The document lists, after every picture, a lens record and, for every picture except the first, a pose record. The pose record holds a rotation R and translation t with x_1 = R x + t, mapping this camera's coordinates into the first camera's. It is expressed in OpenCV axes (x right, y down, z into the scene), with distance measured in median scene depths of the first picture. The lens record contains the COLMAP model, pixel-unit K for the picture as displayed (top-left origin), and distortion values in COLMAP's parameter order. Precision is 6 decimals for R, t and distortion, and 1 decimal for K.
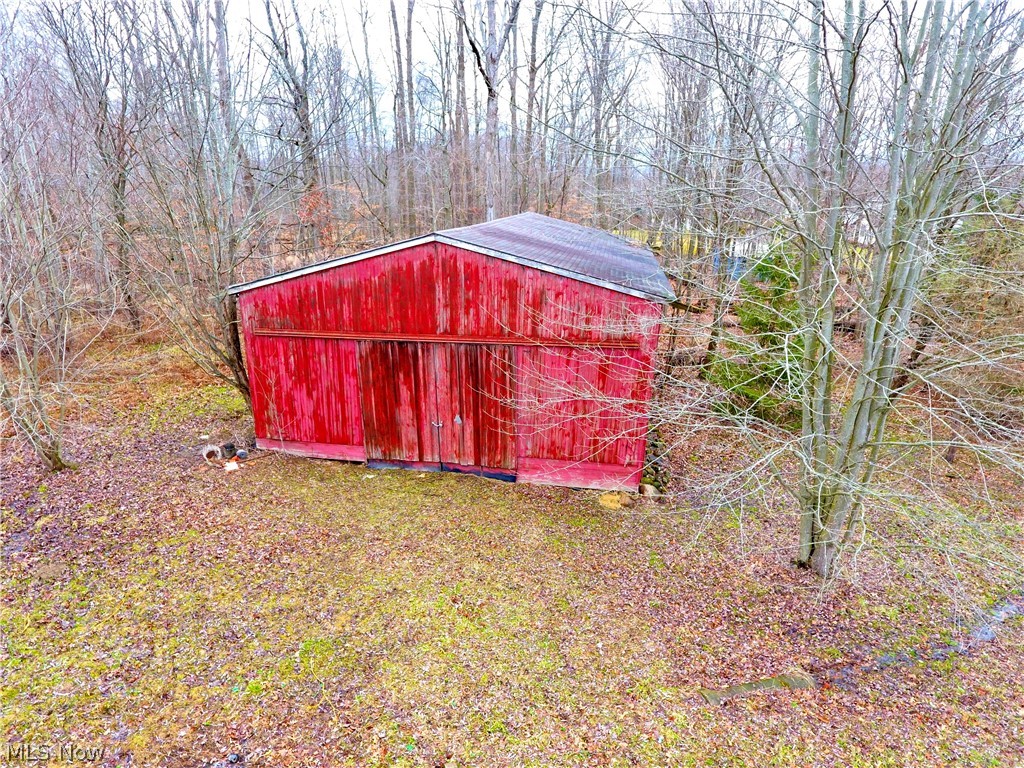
lens RADIAL K [[602.3, 0, 510.0], [0, 602.3, 387.3], [0, 0, 1]] dist [-0.000406, -0.001711]
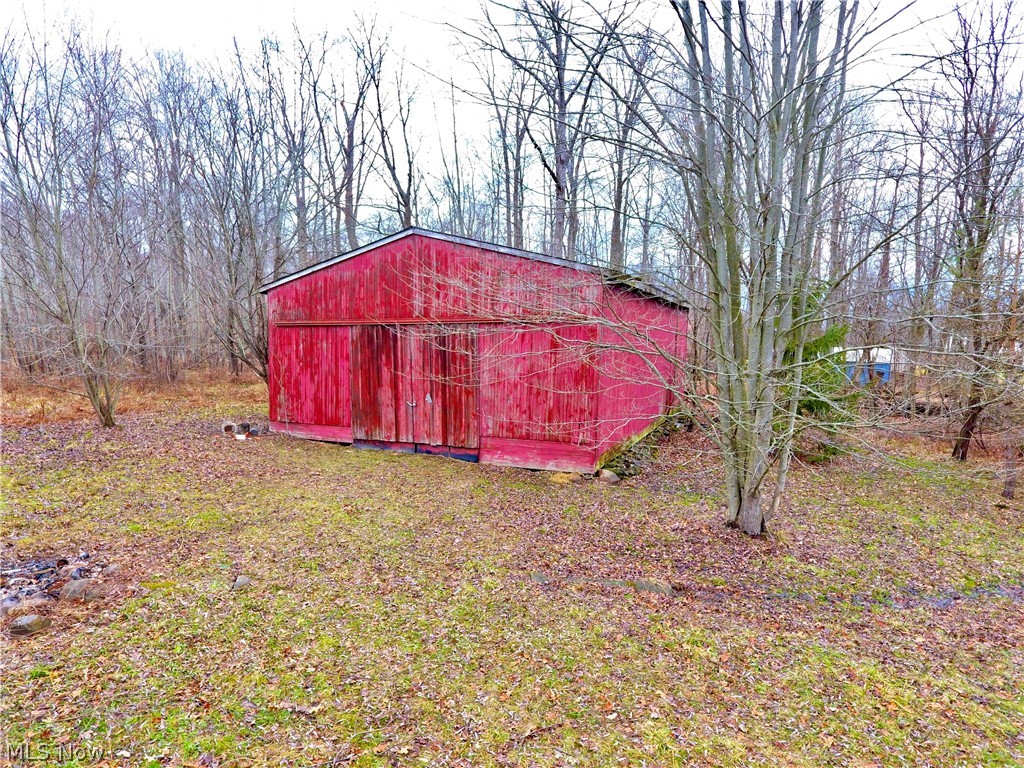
lens RADIAL K [[602.3, 0, 505.5], [0, 602.3, 387.8], [0, 0, 1]] dist [-0.000406, -0.001711]
pose [[0.971768, 0.022050, -0.234906, 0.296604], [-0.074935, 0.972918, -0.218669, 0.258367], [0.223723, 0.230098, 0.947102, 0.016193]]
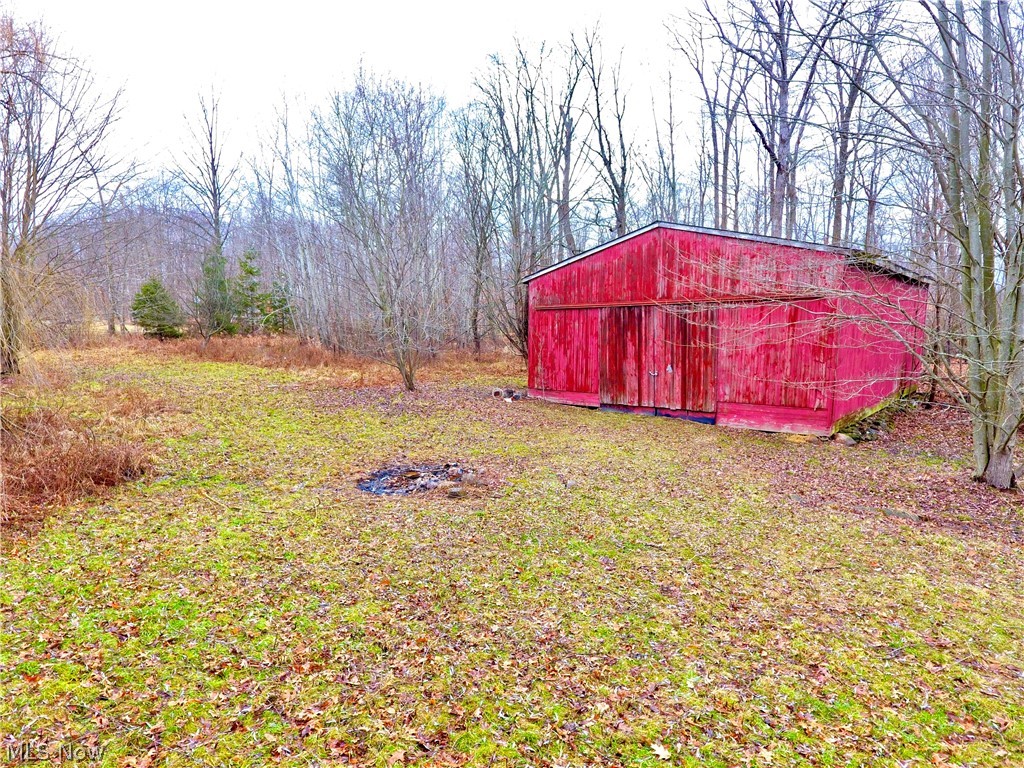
lens RADIAL K [[602.3, 0, 504.6], [0, 602.3, 387.4], [0, 0, 1]] dist [-0.000406, -0.001711]
pose [[0.854719, 0.041882, -0.517398, 0.266126], [-0.147660, 0.975179, -0.164990, 0.345013], [0.497646, 0.217419, 0.839689, -0.198498]]
